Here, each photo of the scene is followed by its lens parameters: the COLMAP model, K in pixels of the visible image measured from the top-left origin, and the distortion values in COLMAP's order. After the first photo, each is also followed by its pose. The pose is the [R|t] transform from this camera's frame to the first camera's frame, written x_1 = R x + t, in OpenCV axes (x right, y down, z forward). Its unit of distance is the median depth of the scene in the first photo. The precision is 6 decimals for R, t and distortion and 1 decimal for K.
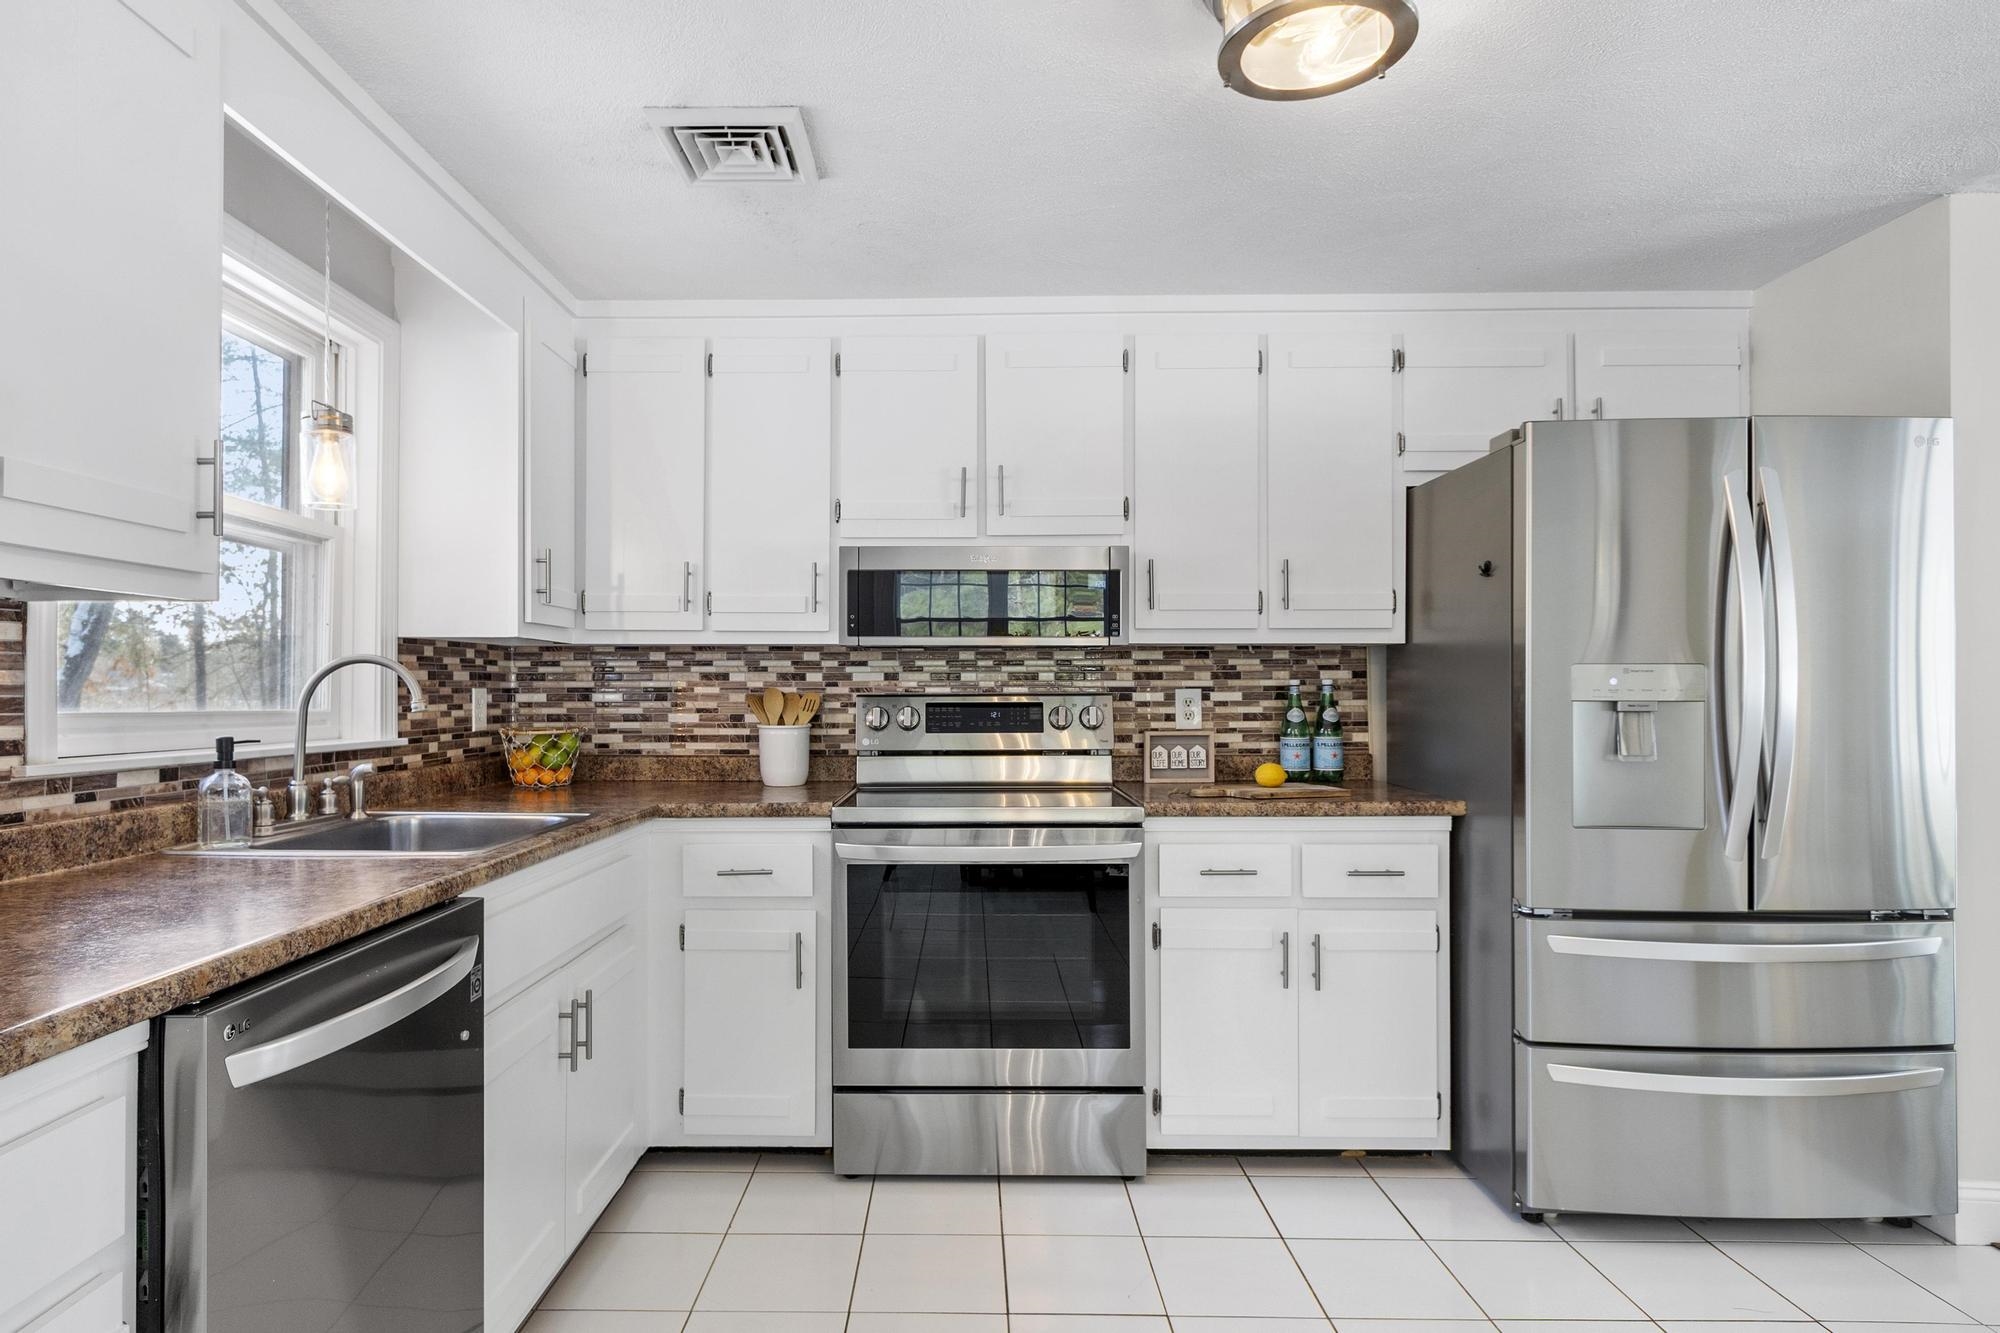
lens RADIAL K [[1058.7, 0, 939.1], [0, 1058.7, 679.0], [0, 0, 1]] dist [0.010086, -0.009620]
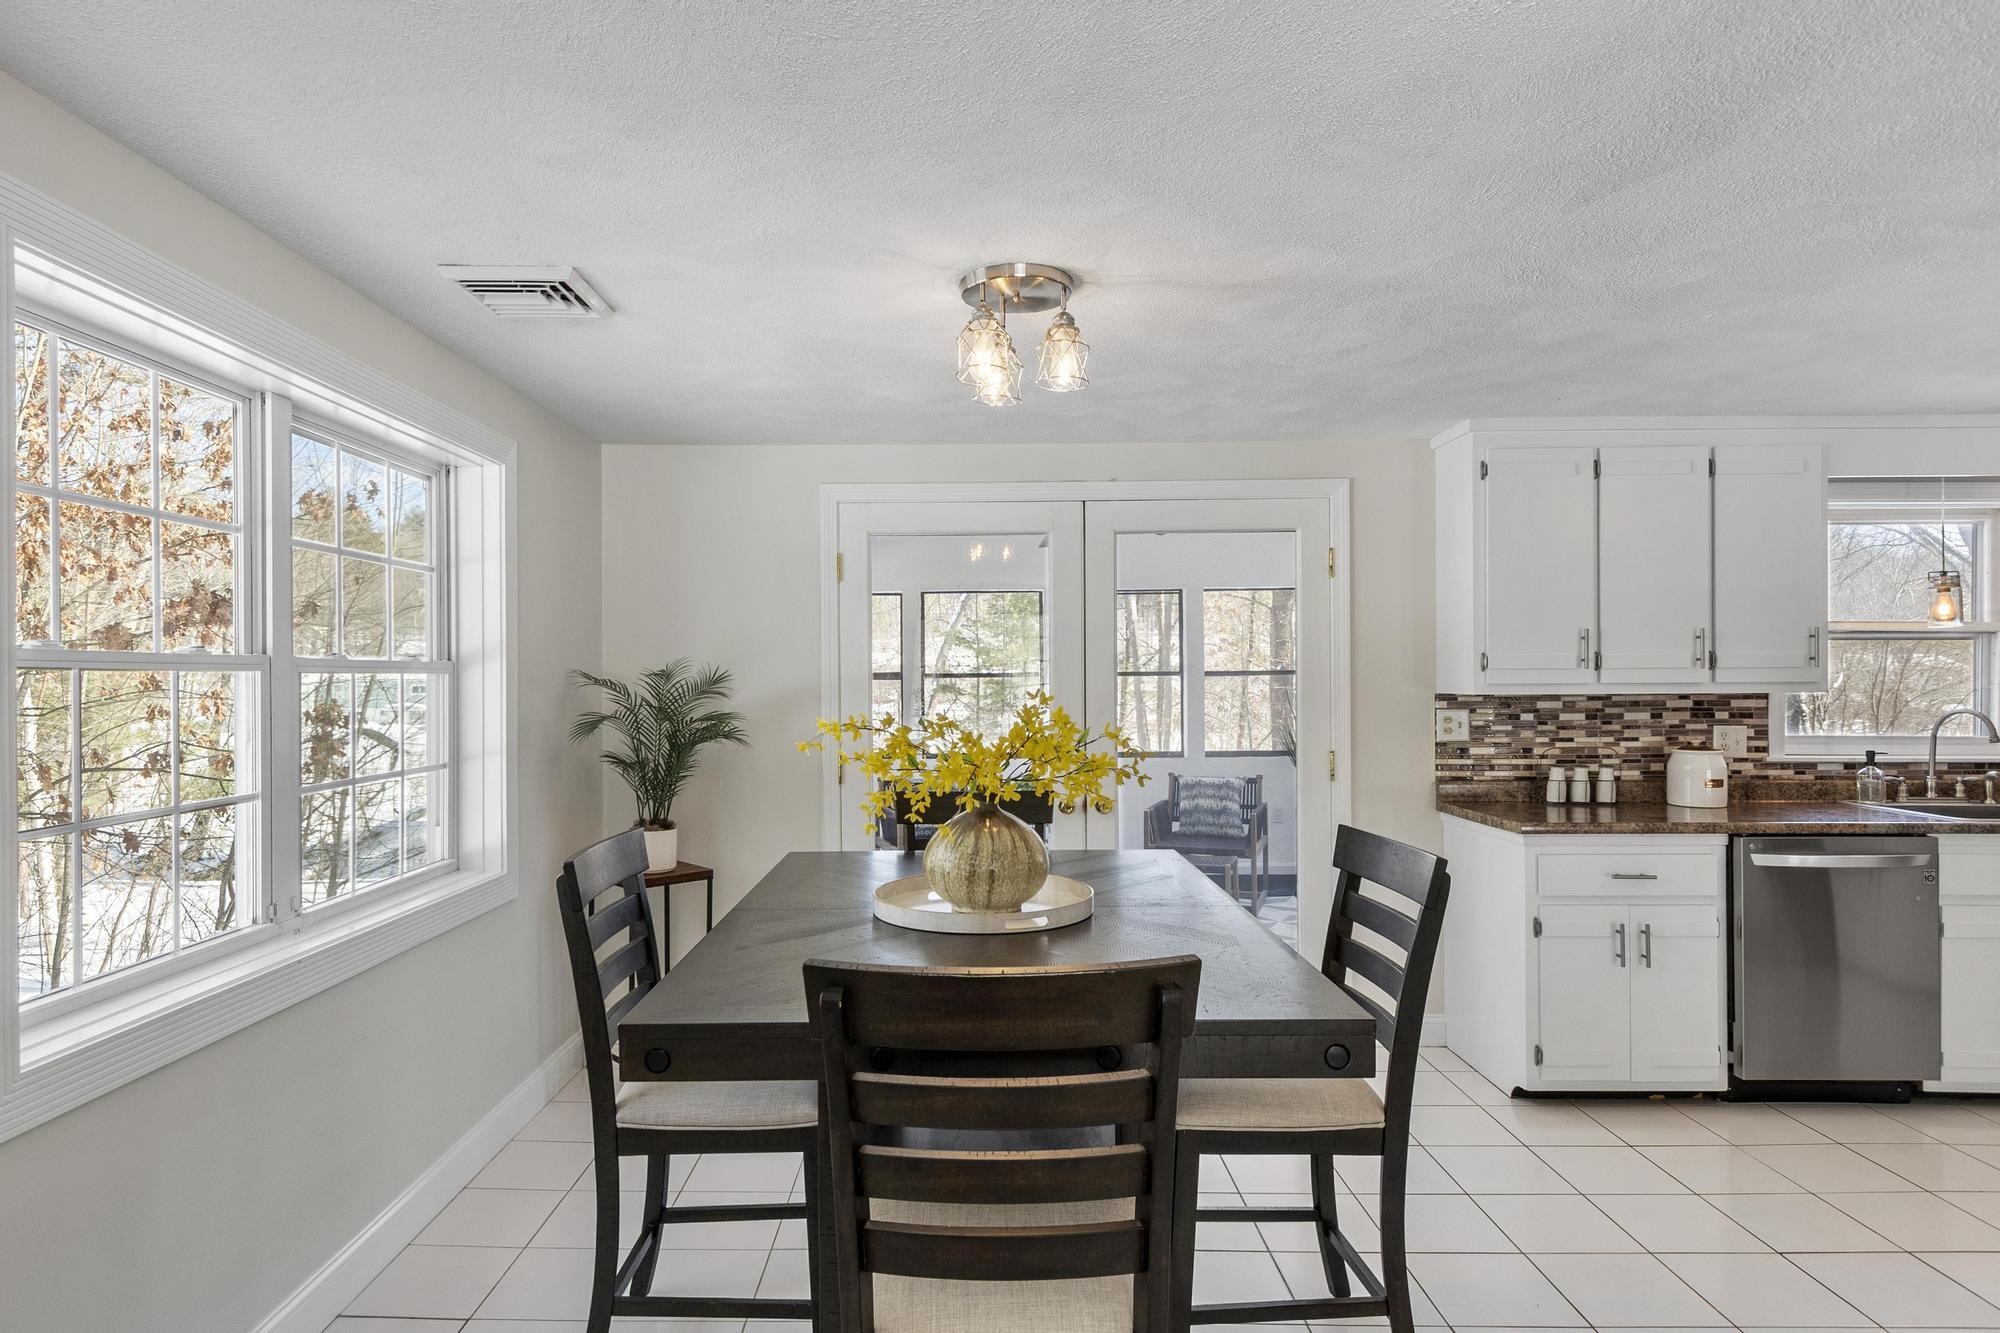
lens RADIAL K [[1058.7, 0, 961.7], [0, 1058.7, 697.7], [0, 0, 1]] dist [0.010086, -0.009620]
pose [[-0.020395, 0.017601, -0.999637, 0.986806], [0.015422, 0.999732, 0.017288, -0.076575], [0.999673, -0.015064, -0.020661, -0.496728]]
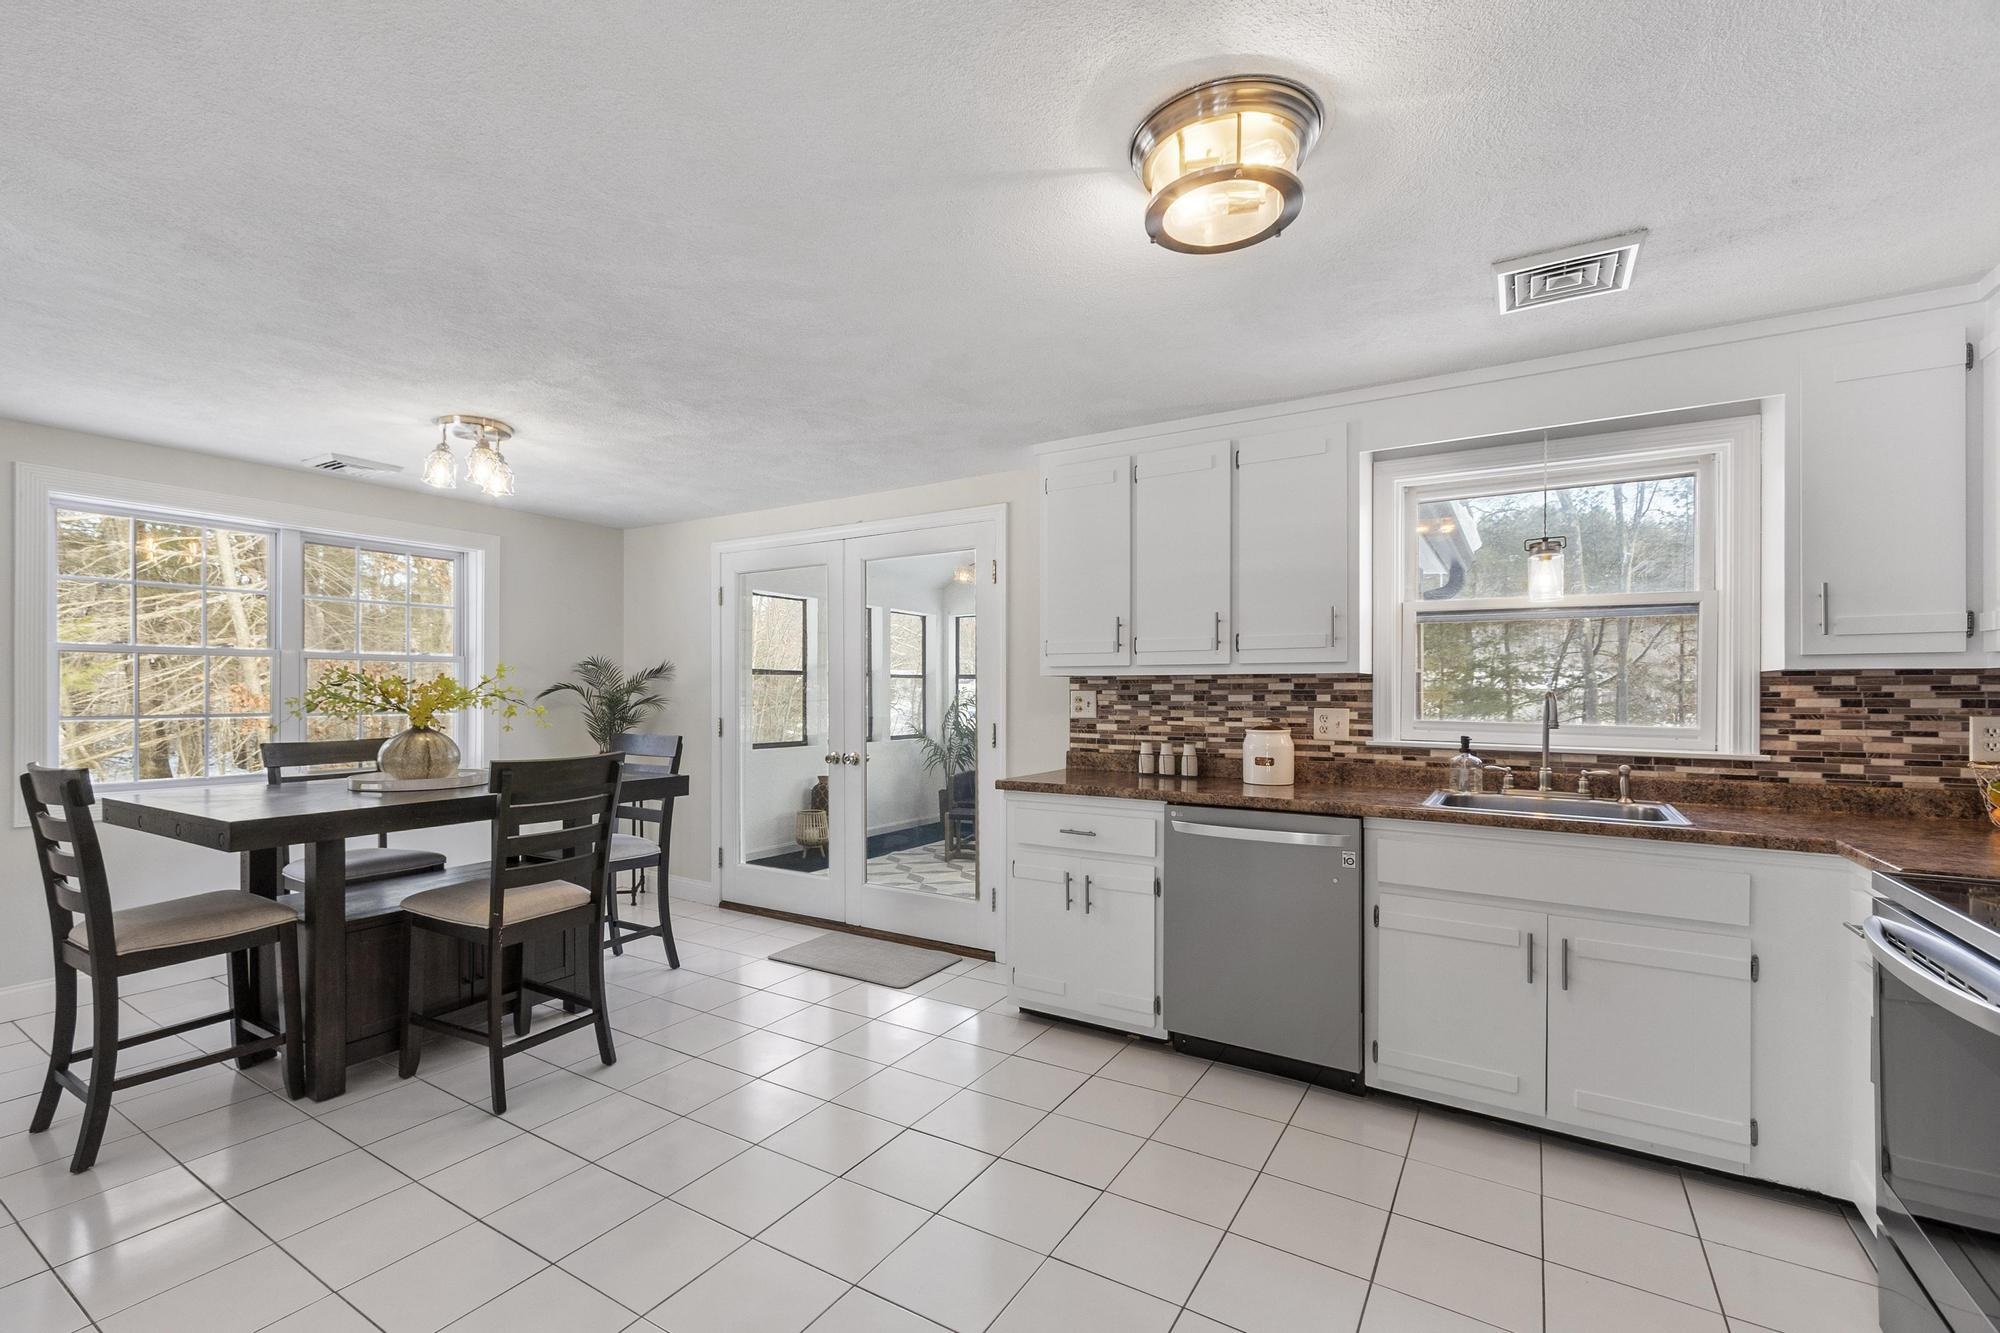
lens RADIAL K [[881.6, 0, 952.4], [0, 881.6, 693.0], [0, 0, 1]] dist [0.010176, -0.003469]
pose [[-0.530869, 0.003123, -0.847448, 0.820635], [0.006925, 0.999976, -0.000653, -0.020117], [0.847425, -0.006215, -0.530878, 0.748550]]
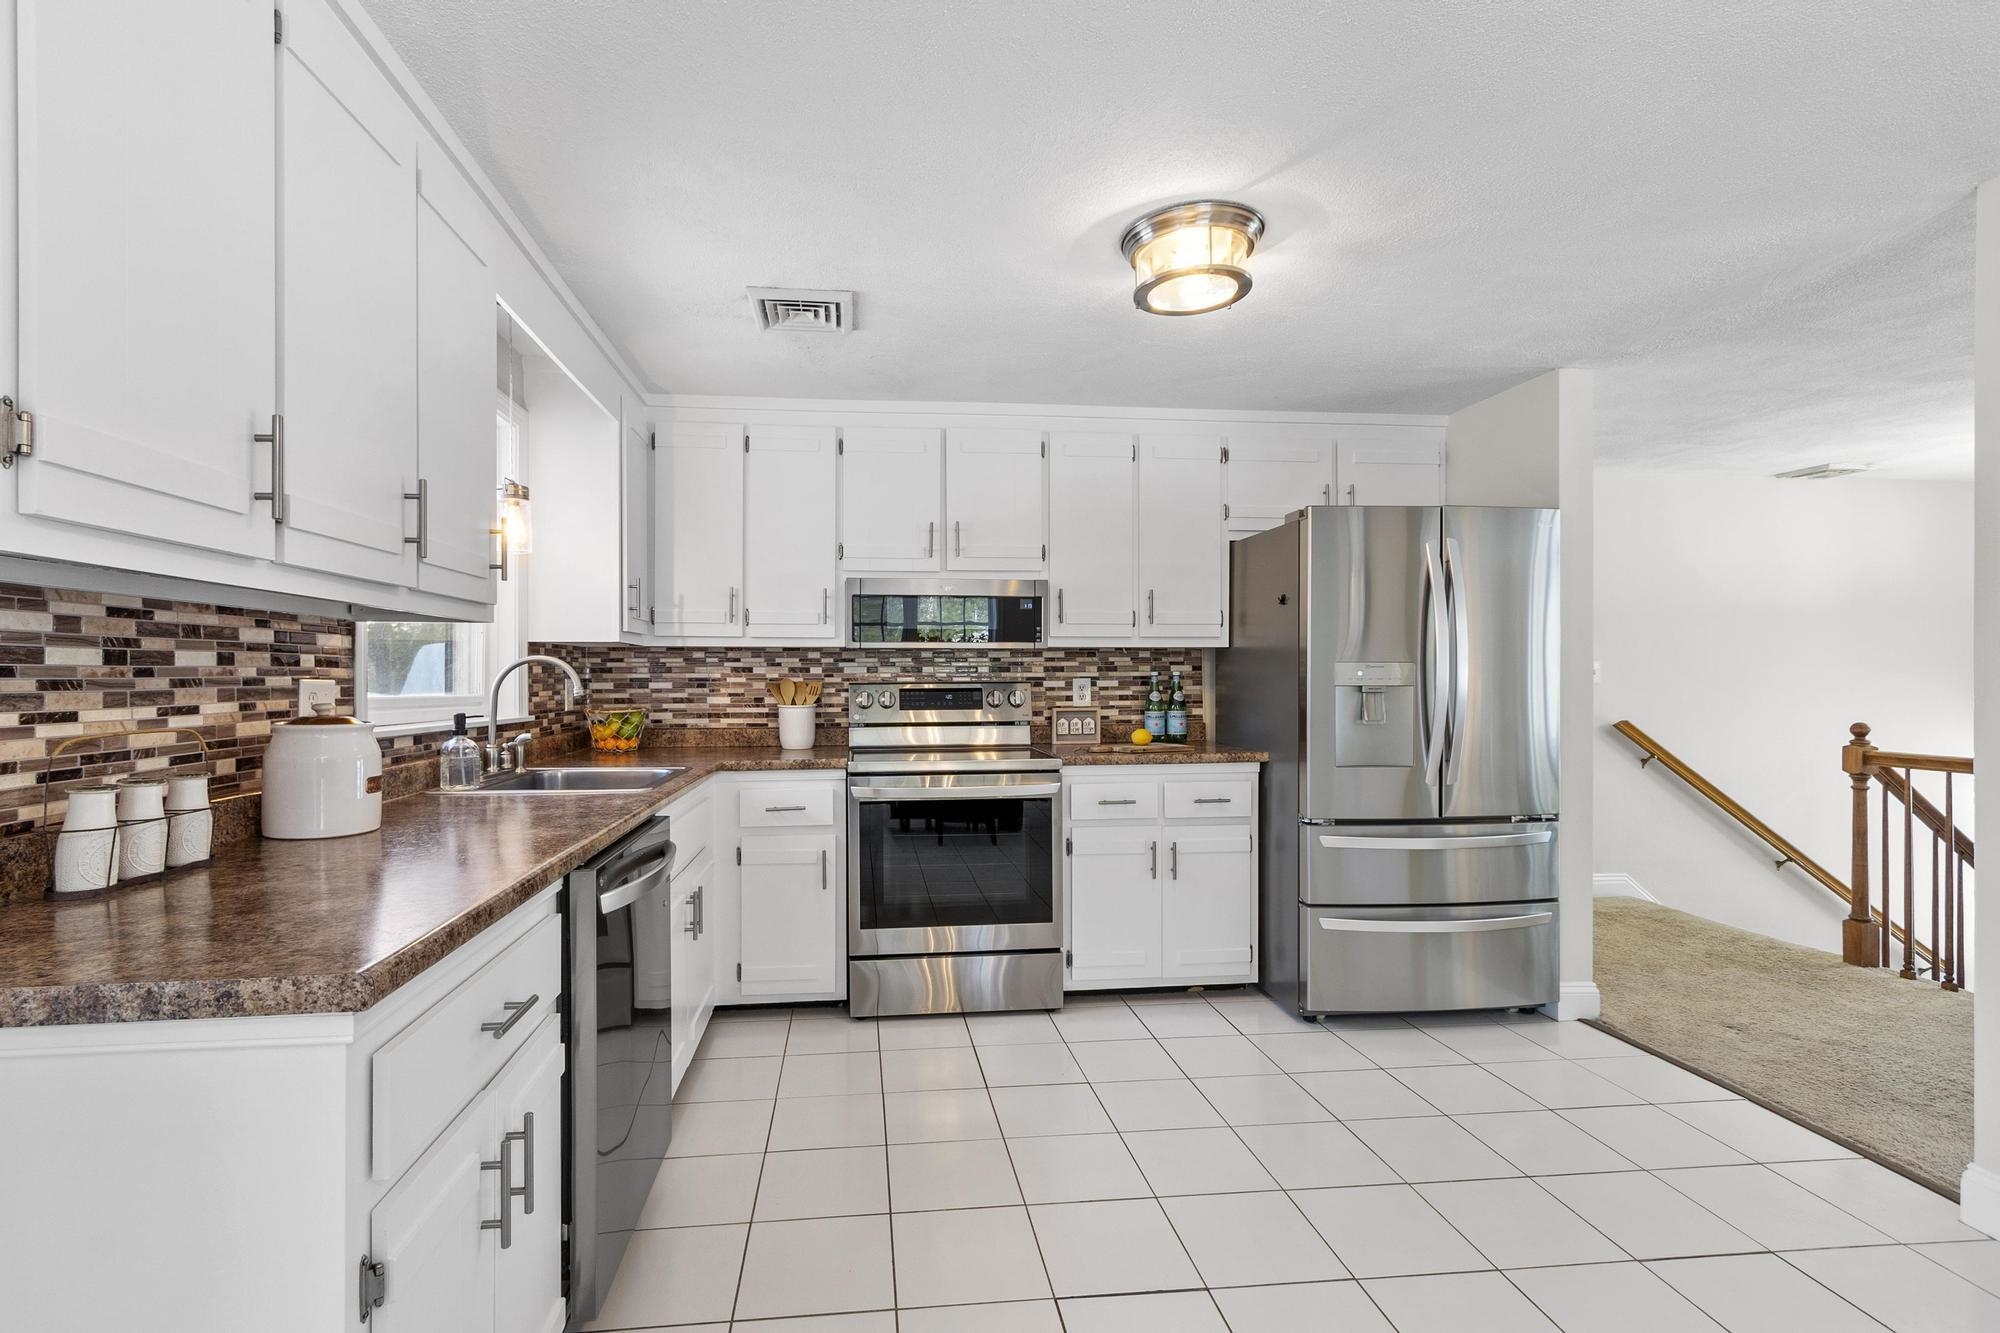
lens RADIAL K [[881.6, 0, 939.7], [0, 881.6, 676.1], [0, 0, 1]] dist [0.010176, -0.003469]
pose [[0.992968, -0.001790, 0.118370, -0.117146], [0.000867, 0.999969, 0.007846, -0.003544], [-0.118380, -0.007688, 0.992939, -0.191958]]
